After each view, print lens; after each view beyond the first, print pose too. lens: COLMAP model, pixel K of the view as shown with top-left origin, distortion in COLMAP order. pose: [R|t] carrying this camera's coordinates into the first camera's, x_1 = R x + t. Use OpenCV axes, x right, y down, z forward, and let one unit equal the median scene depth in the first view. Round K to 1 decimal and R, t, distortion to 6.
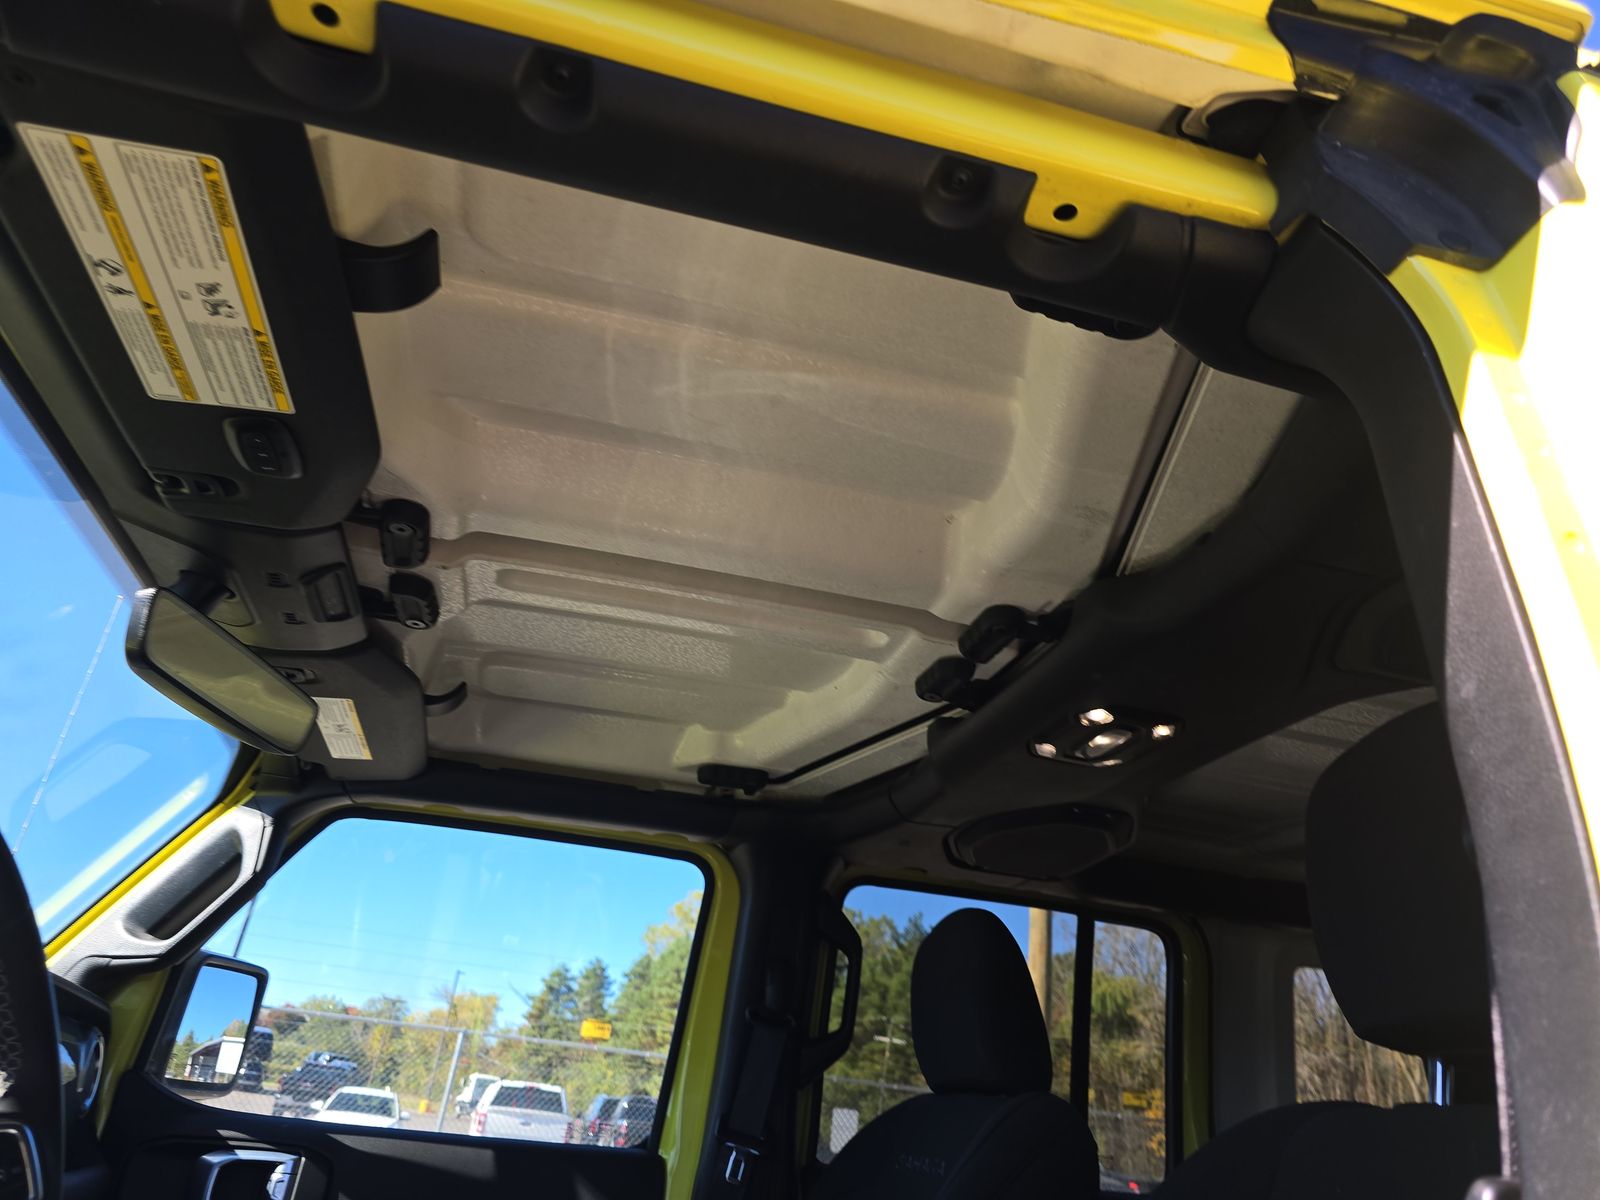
lens RADIAL K [[1066.9, 0, 822.7], [0, 1066.9, 593.1], [0, 0, 1]] dist [0.020166, -0.024241]
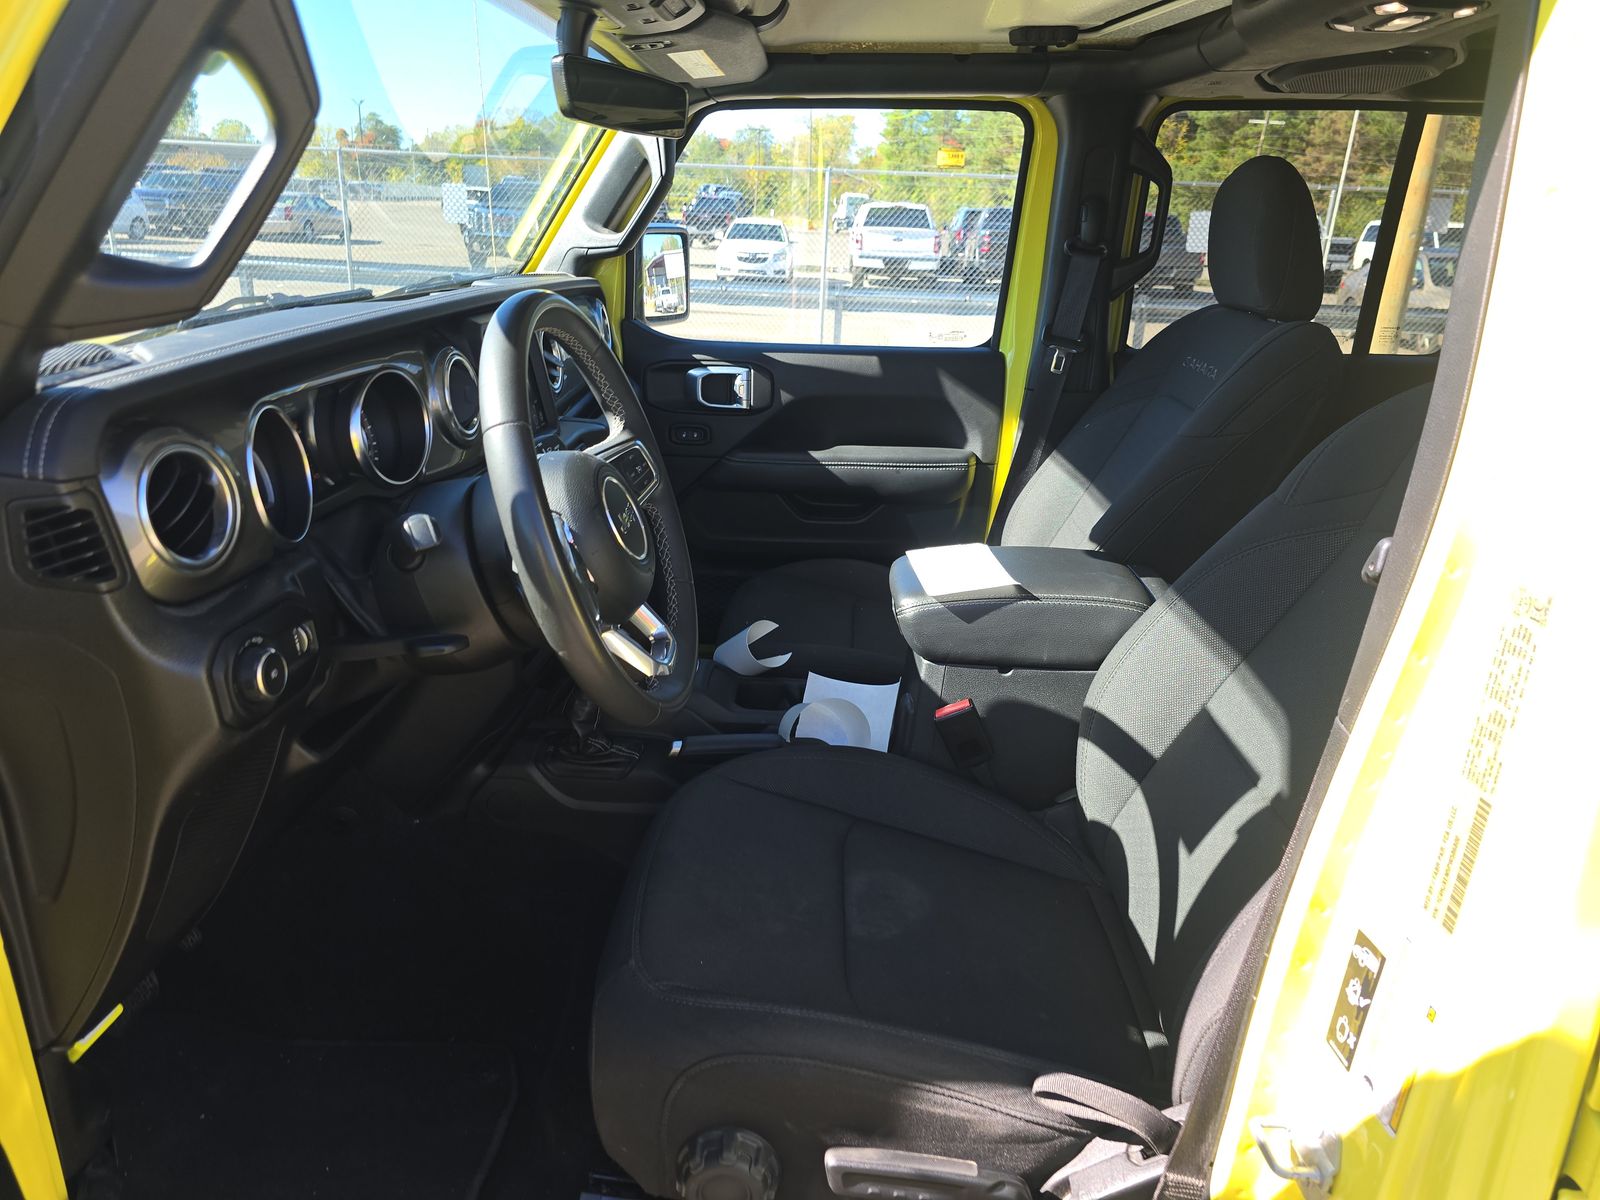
lens RADIAL K [[1066.9, 0, 822.7], [0, 1066.9, 593.1], [0, 0, 1]] dist [0.020166, -0.024241]
pose [[0.950531, 0.040496, -0.307980, 0.057139], [0.190345, 0.707584, 0.680509, -0.202953], [0.245480, -0.705468, 0.664872, -0.135530]]
